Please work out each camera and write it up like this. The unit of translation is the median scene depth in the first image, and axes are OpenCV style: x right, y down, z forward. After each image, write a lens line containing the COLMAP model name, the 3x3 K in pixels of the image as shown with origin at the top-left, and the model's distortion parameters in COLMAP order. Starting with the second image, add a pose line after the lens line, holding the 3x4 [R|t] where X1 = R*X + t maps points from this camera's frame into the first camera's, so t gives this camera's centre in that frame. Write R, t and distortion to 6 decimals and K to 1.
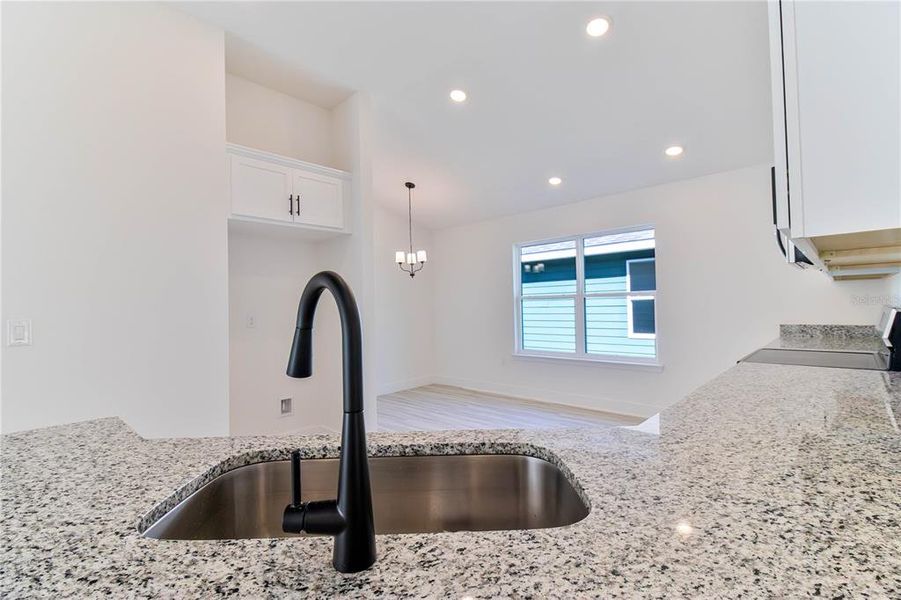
lens RADIAL K [[409.8, 0, 452.2], [0, 409.8, 298.7], [0, 0, 1]] dist [0.017553, -0.015489]
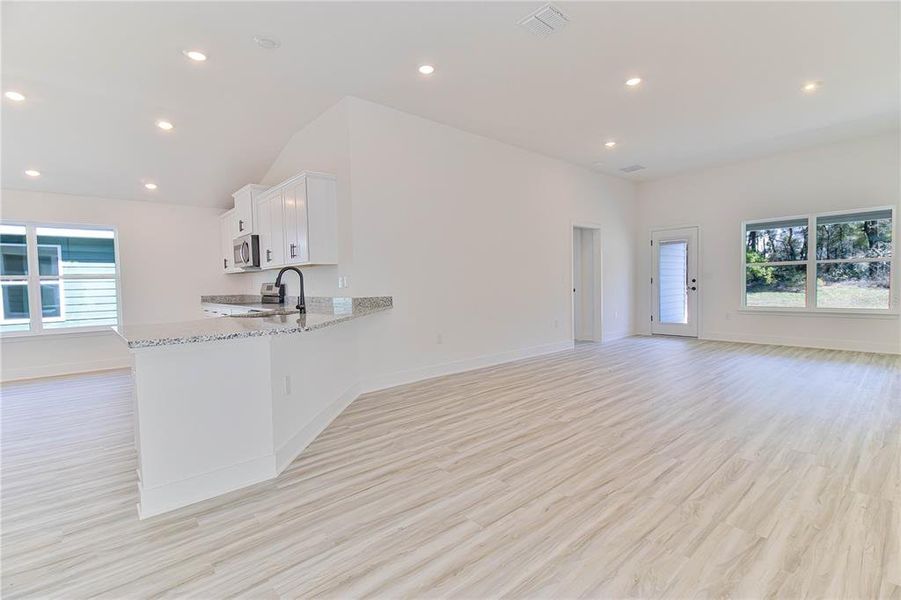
lens RADIAL K [[409.8, 0, 452.2], [0, 409.8, 298.7], [0, 0, 1]] dist [0.017553, -0.015489]
pose [[0.085199, -0.015516, 0.996243, -0.525307], [0.001027, 0.999880, 0.015484, 0.026130], [-0.996363, -0.000296, 0.085204, -0.057299]]
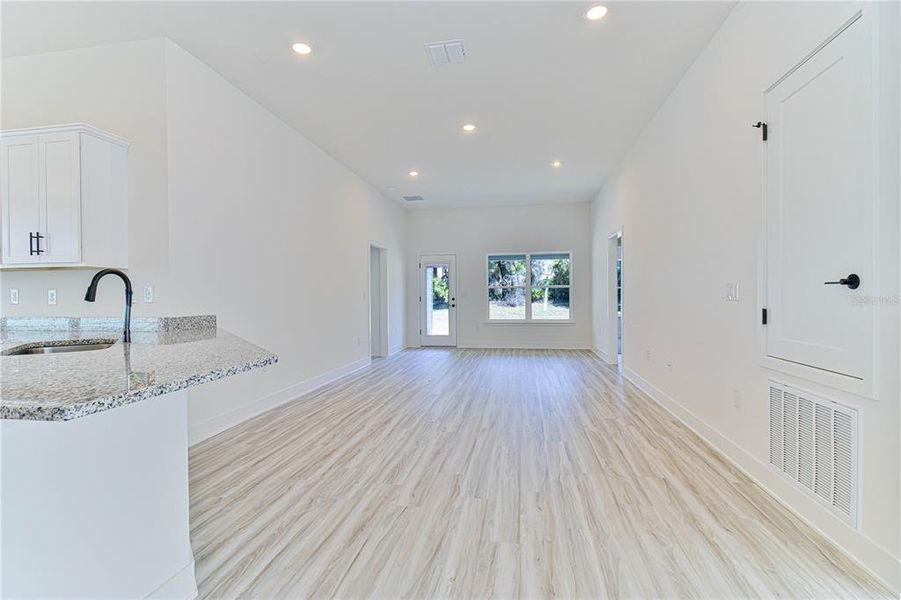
lens RADIAL K [[409.8, 0, 452.2], [0, 409.8, 298.7], [0, 0, 1]] dist [0.017553, -0.015489]
pose [[-0.557853, 0.025646, 0.829544, -0.466591], [0.007284, 0.999635, -0.026006, 0.027862], [-0.829908, -0.008465, -0.557836, 0.109930]]
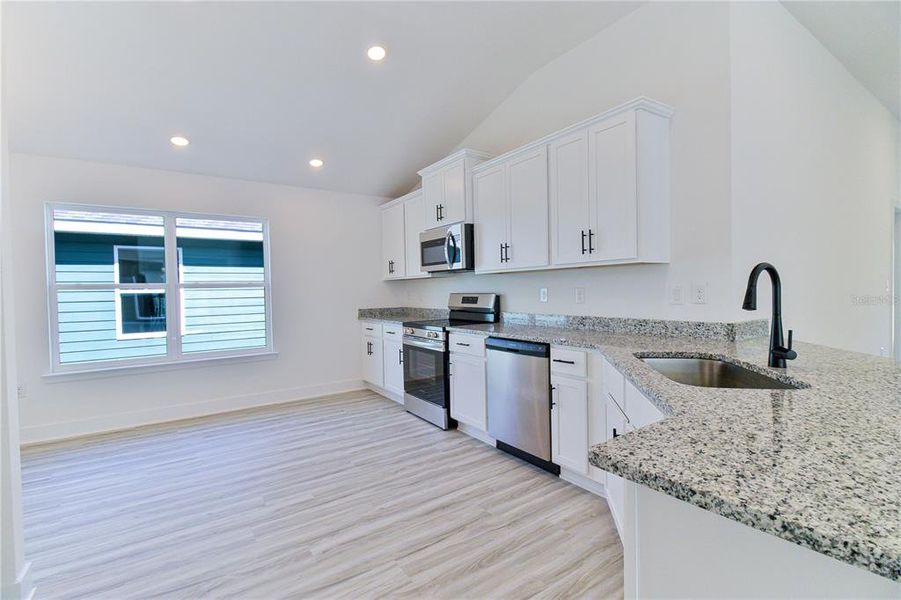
lens RADIAL K [[409.8, 0, 452.2], [0, 409.8, 298.7], [0, 0, 1]] dist [0.017553, -0.015489]
pose [[0.211161, -0.001291, 0.977450, -0.333055], [-0.001064, 0.999998, 0.001551, 0.015586], [-0.977451, -0.001367, 0.211160, 0.246447]]
